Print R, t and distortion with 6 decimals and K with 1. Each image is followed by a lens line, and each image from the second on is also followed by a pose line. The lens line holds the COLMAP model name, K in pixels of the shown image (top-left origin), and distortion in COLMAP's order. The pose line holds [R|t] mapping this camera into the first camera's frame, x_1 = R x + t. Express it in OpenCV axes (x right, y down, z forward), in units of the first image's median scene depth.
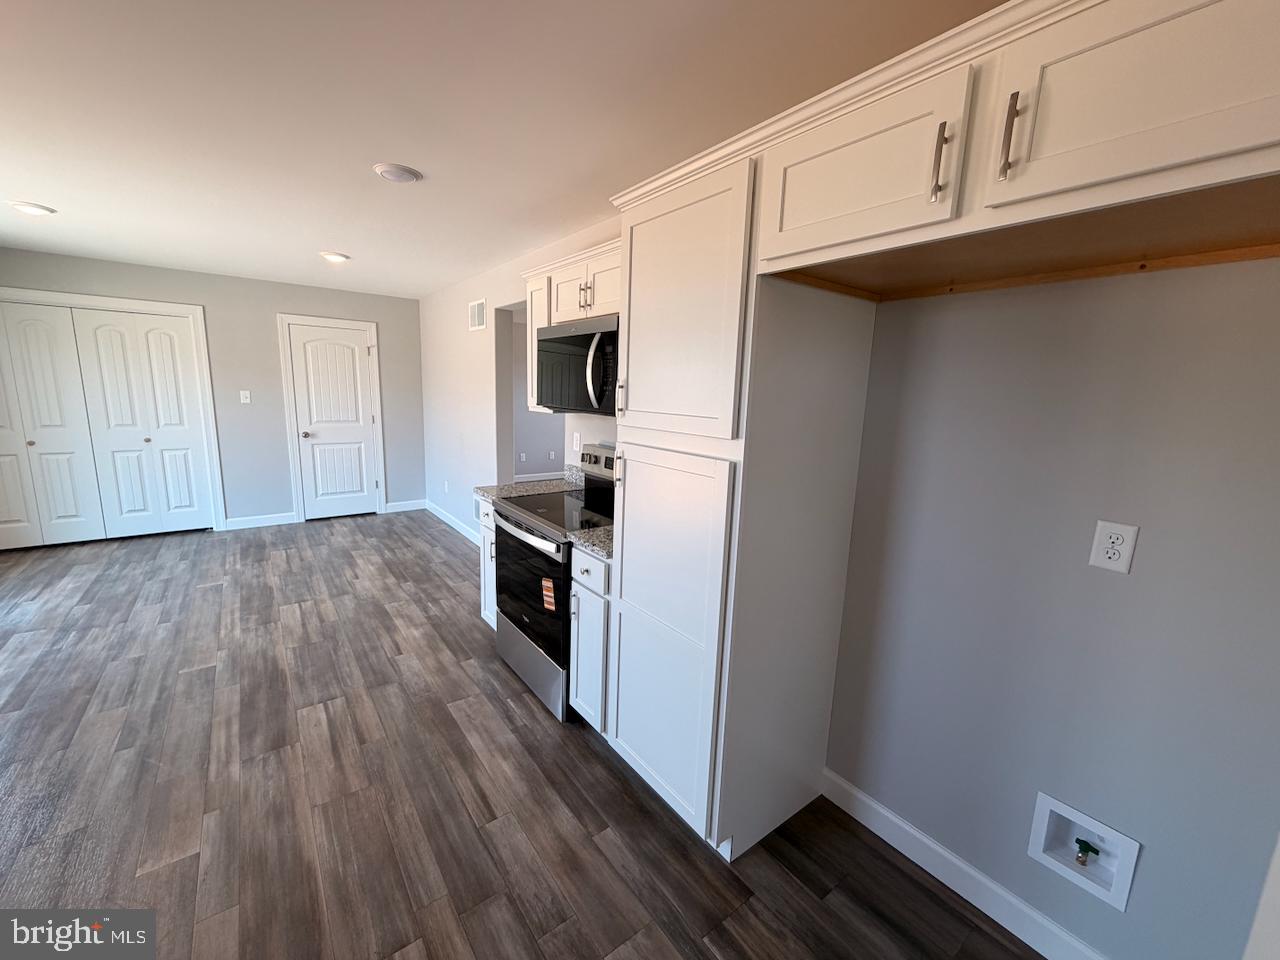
lens RADIAL K [[511.6, 0, 635.9], [0, 511.6, 481.5], [0, 0, 1]] dist [0.001645, 0.000092]
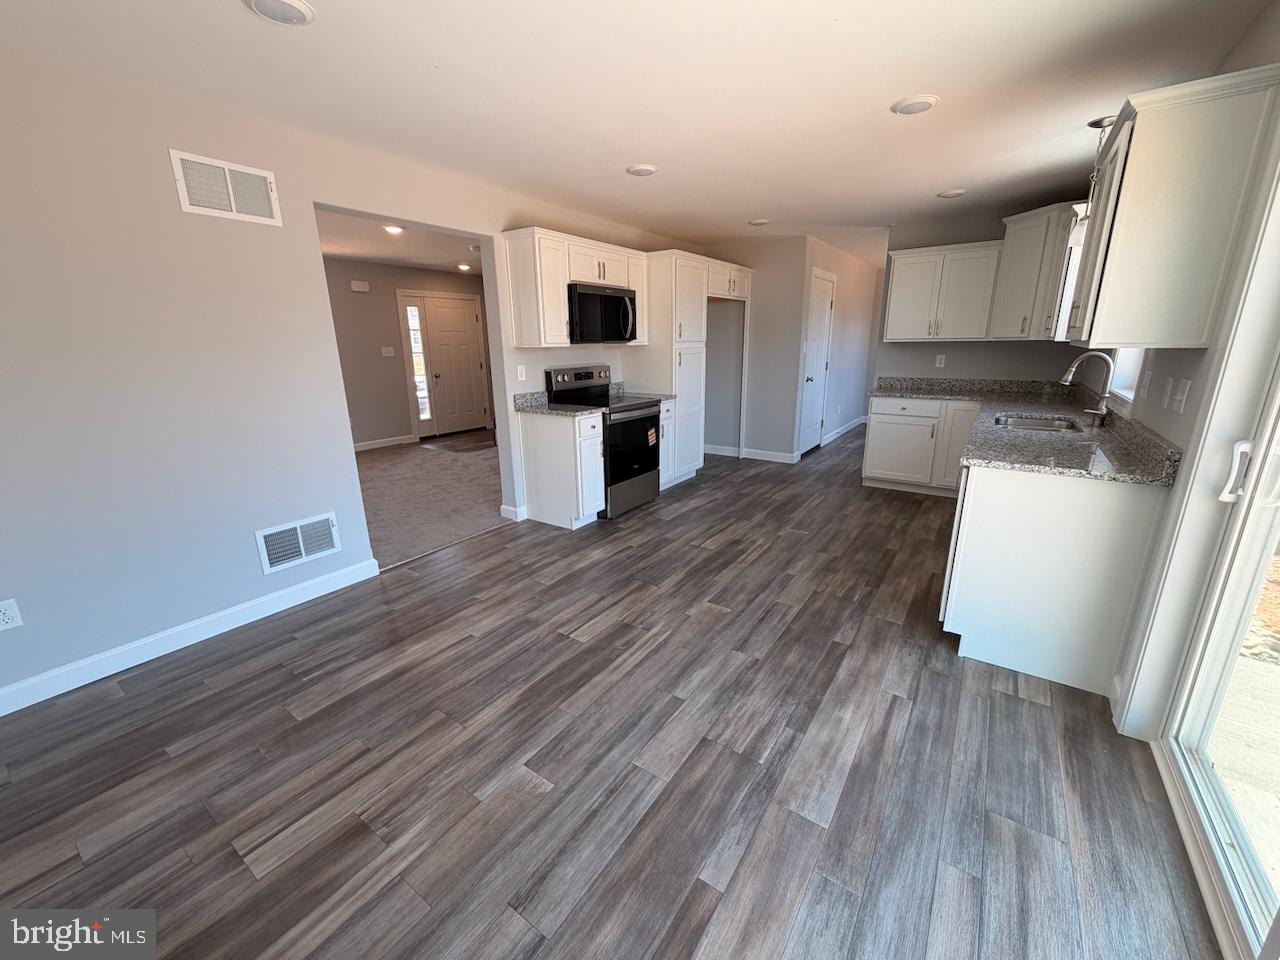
lens RADIAL K [[511.6, 0, 635.9], [0, 511.6, 475.9], [0, 0, 1]] dist [0.001645, 0.000092]
pose [[-0.306898, -0.273863, 0.911489, -1.350005], [0.171198, 0.926200, 0.335925, -0.209504], [-0.936218, 0.259140, -0.237364, 1.073115]]
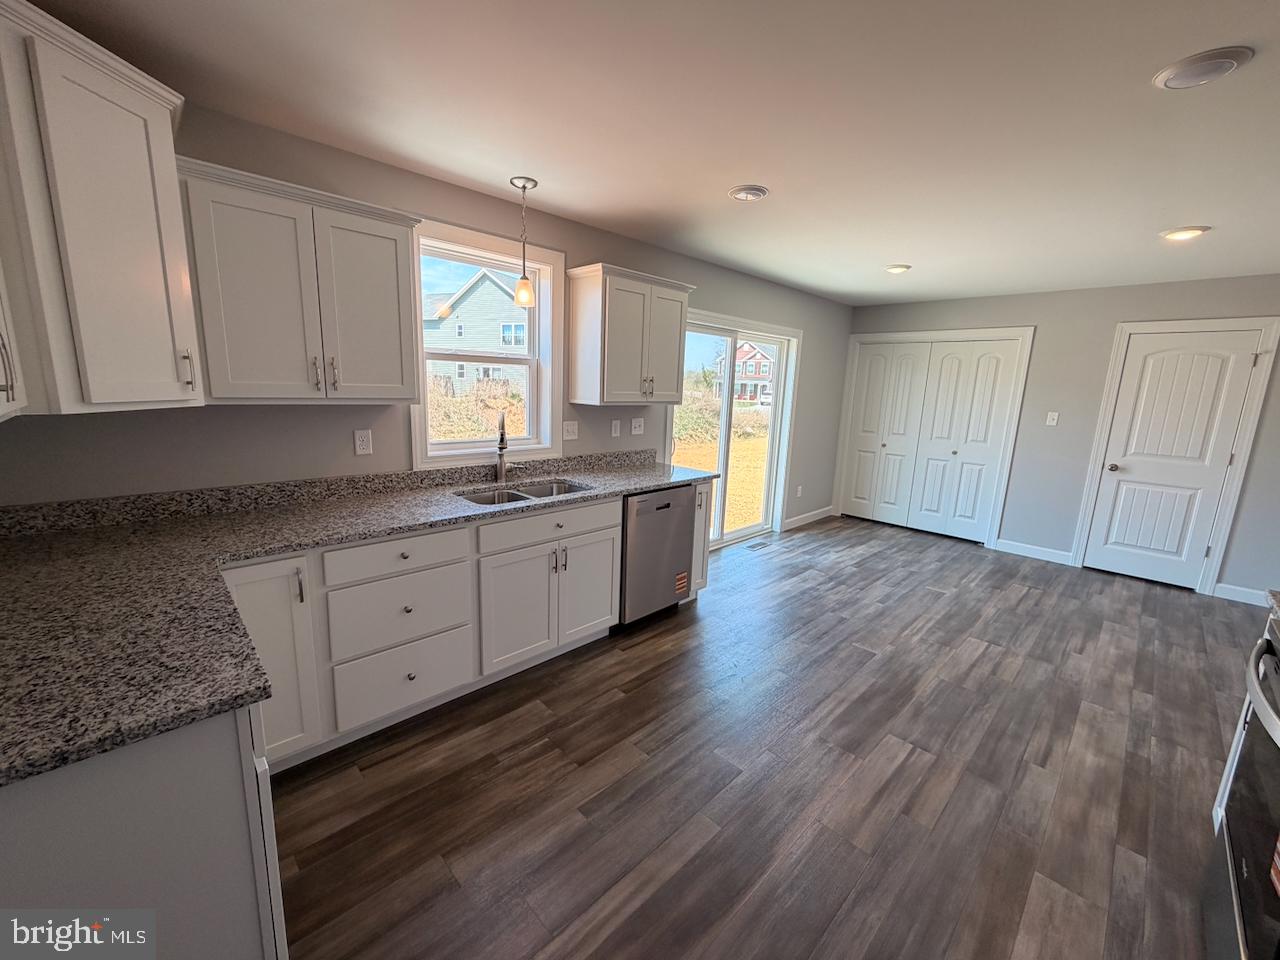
lens RADIAL K [[511.6, 0, 638.8], [0, 511.6, 480.8], [0, 0, 1]] dist [0.001645, 0.000092]
pose [[0.131154, 0.158280, -0.978645, 0.102177], [-0.208316, 0.969532, 0.128889, -0.028816], [0.969228, 0.186964, 0.160130, 0.213295]]
